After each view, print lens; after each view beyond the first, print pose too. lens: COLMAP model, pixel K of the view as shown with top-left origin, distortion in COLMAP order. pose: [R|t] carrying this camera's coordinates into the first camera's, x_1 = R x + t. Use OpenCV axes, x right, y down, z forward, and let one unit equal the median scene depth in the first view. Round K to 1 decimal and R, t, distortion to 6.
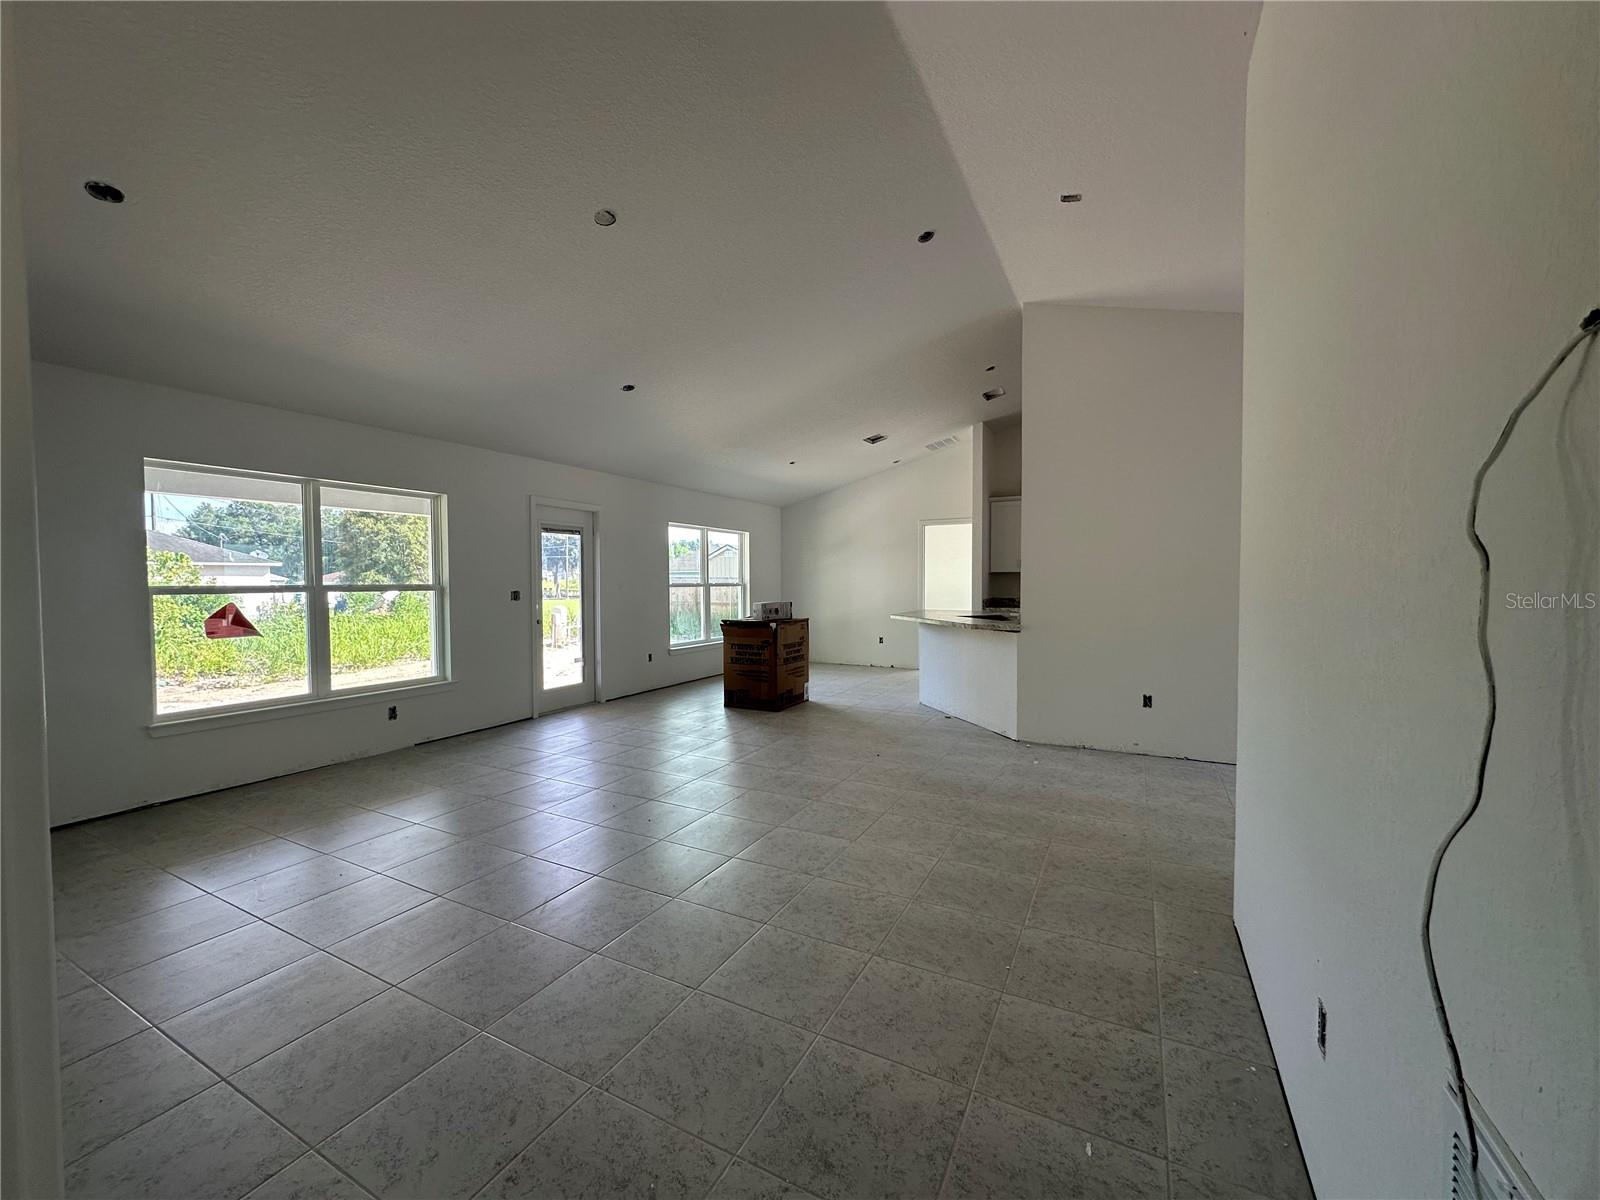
lens RADIAL K [[636.2, 0, 800.0], [0, 636.2, 600.0], [0, 0, 1]] dist [-0.006735, 0.001757]
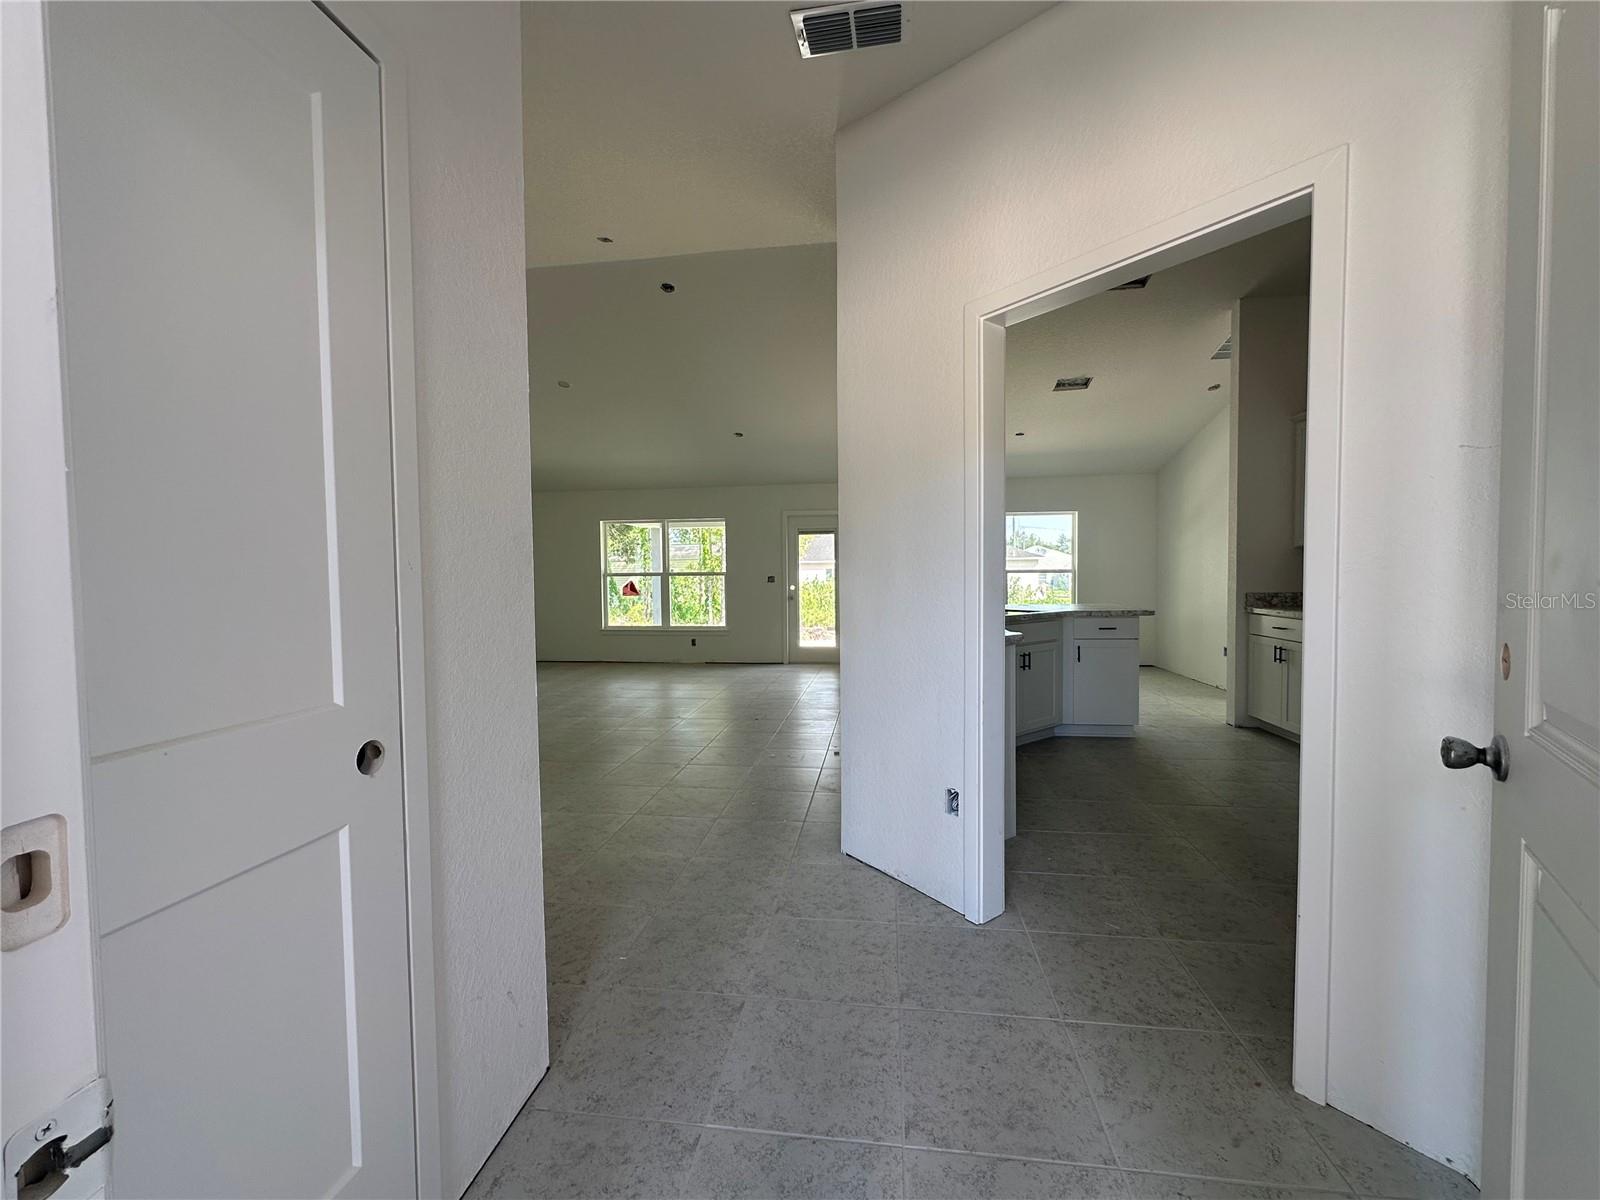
lens RADIAL K [[636.2, 0, 800.0], [0, 636.2, 600.0], [0, 0, 1]] dist [-0.006735, 0.001757]
pose [[0.342984, 0.036725, -0.938623, 1.139748], [-0.021551, 0.999280, 0.031224, -0.007449], [0.939094, 0.009519, 0.343529, 0.635917]]
